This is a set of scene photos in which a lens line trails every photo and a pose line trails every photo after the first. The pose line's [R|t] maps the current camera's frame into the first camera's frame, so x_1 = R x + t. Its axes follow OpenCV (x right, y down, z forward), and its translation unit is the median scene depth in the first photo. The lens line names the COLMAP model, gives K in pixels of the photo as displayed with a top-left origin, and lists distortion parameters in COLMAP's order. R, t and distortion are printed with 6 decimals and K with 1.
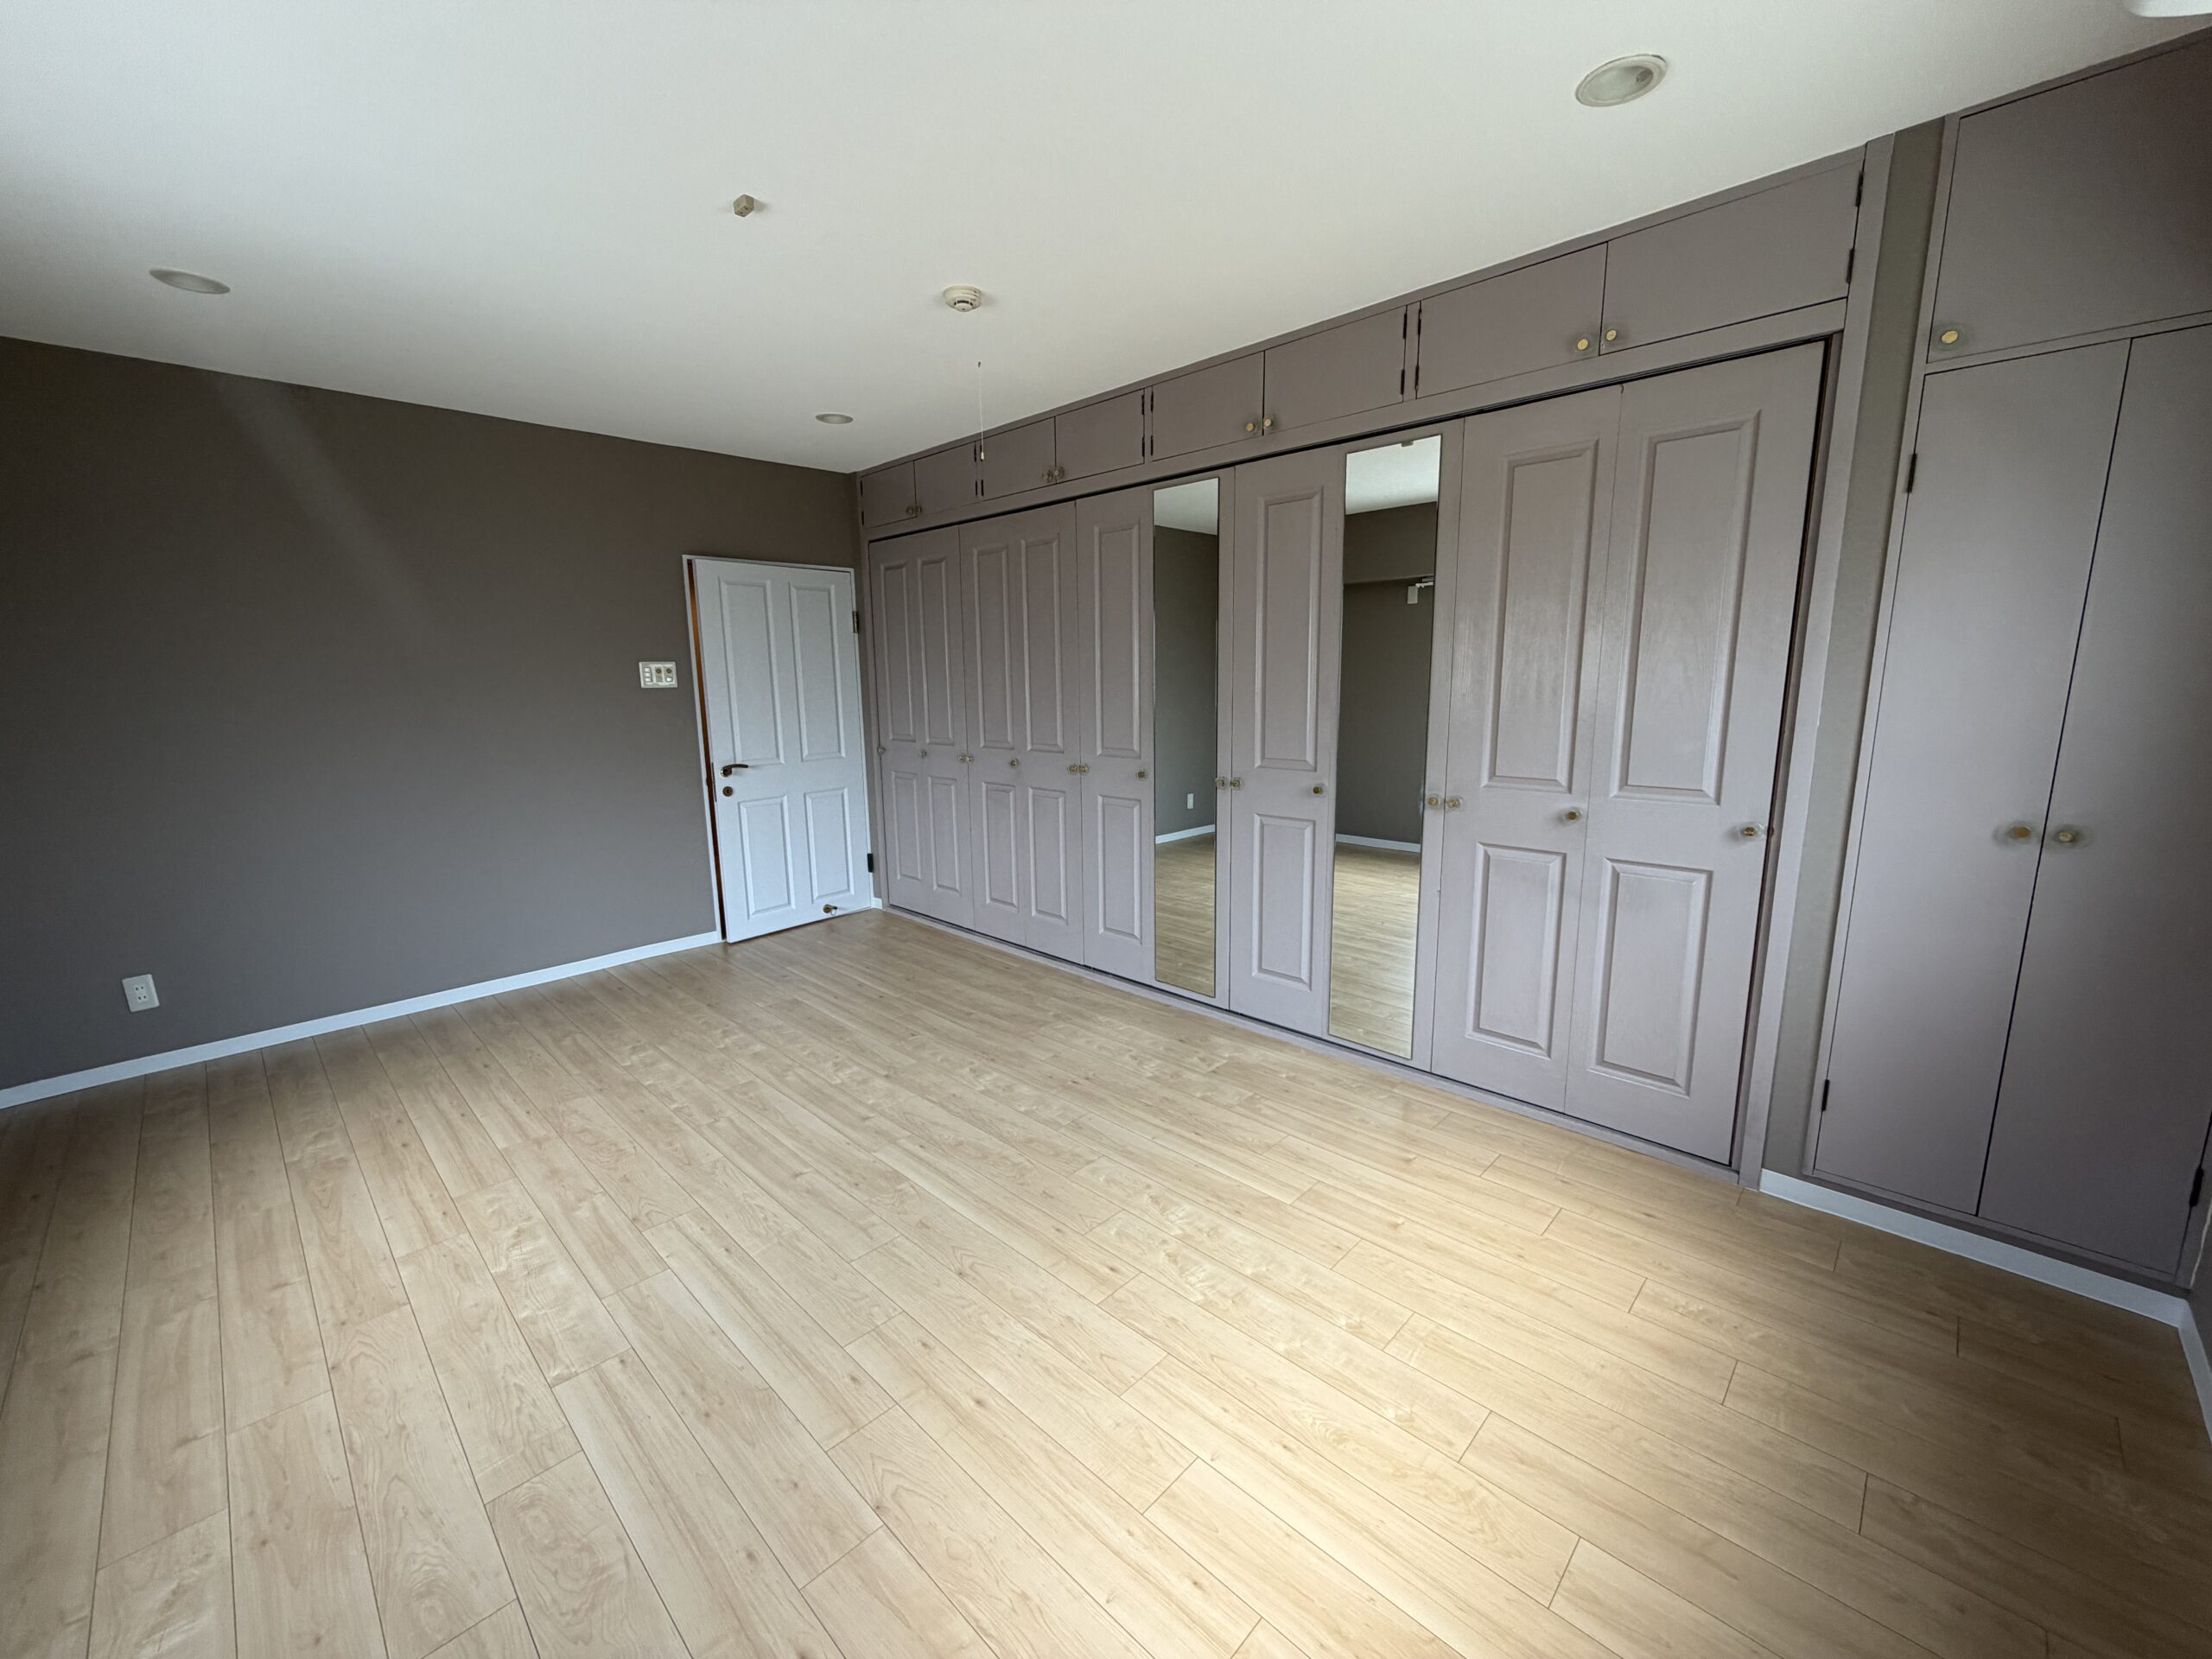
lens RADIAL K [[884.6, 0, 1106.0], [0, 884.6, 835.8], [0, 0, 1]] dist [-0.005281, 0.000587]
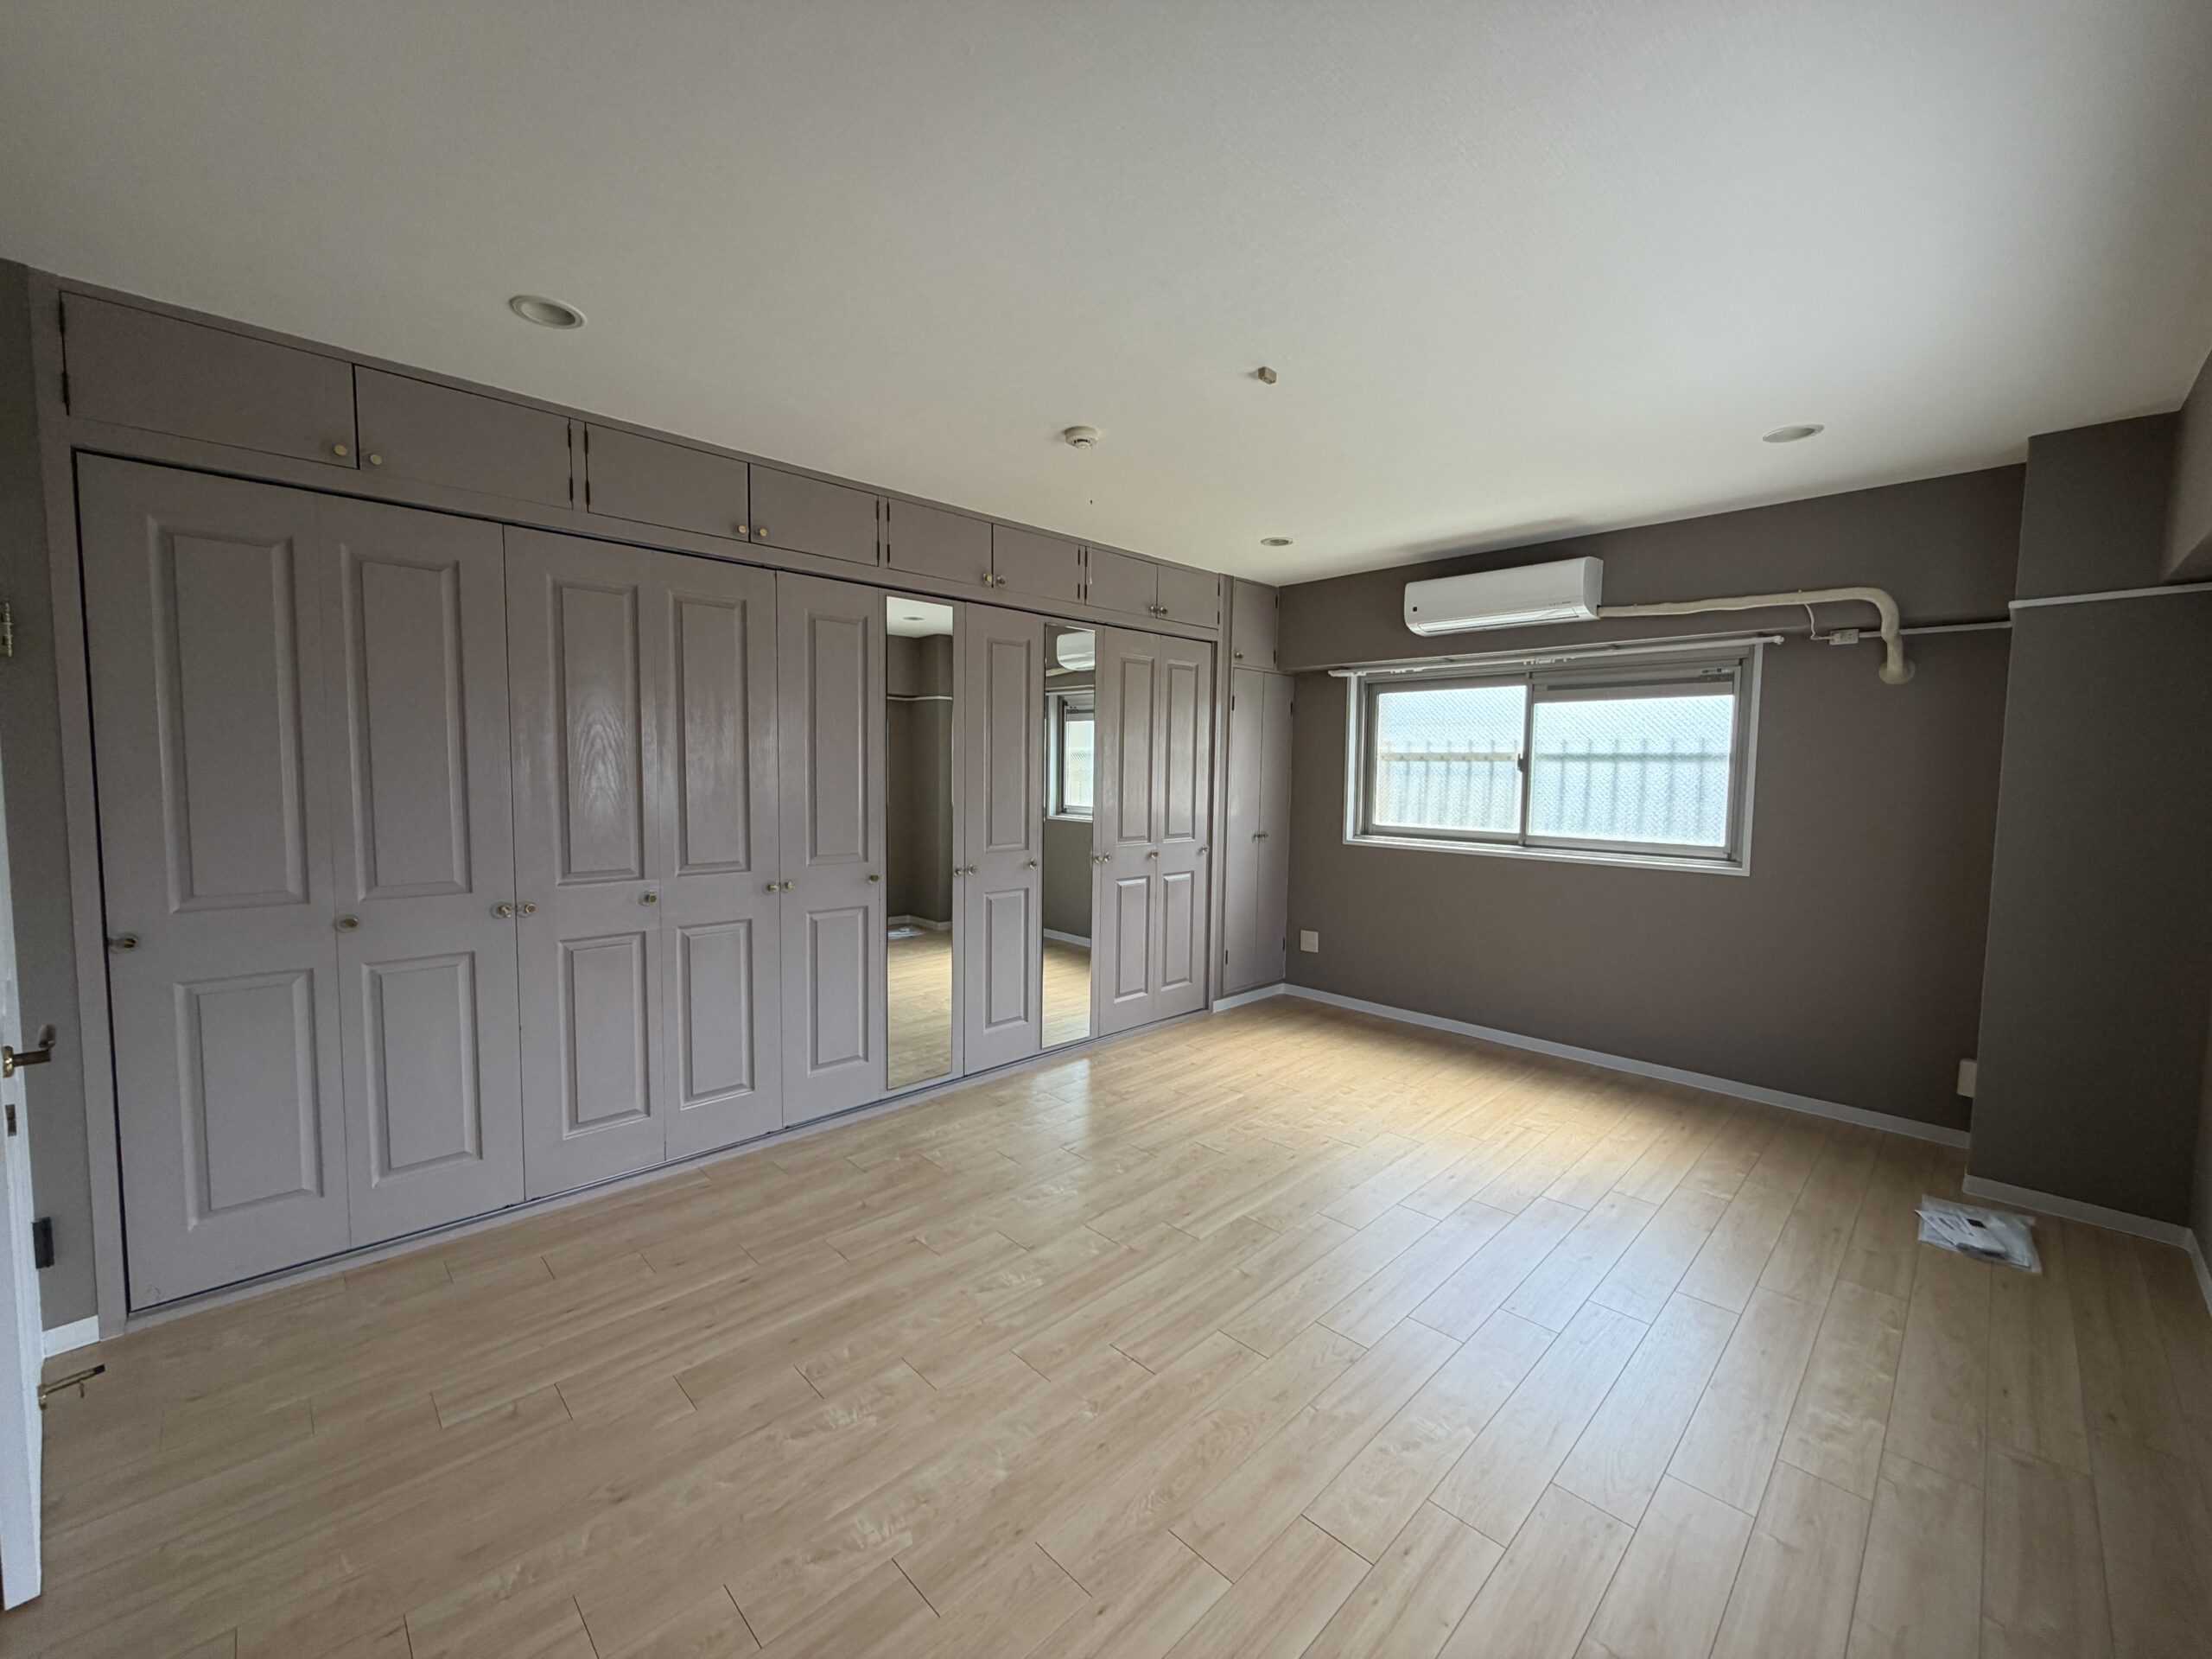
lens RADIAL K [[884.6, 0, 1103.5], [0, 884.6, 829.2], [0, 0, 1]] dist [-0.005281, 0.000587]
pose [[0.021902, -0.060008, 0.997958, -1.065530], [0.163666, 0.984946, 0.055634, -0.157472], [-0.986273, 0.162113, 0.031394, 0.843785]]
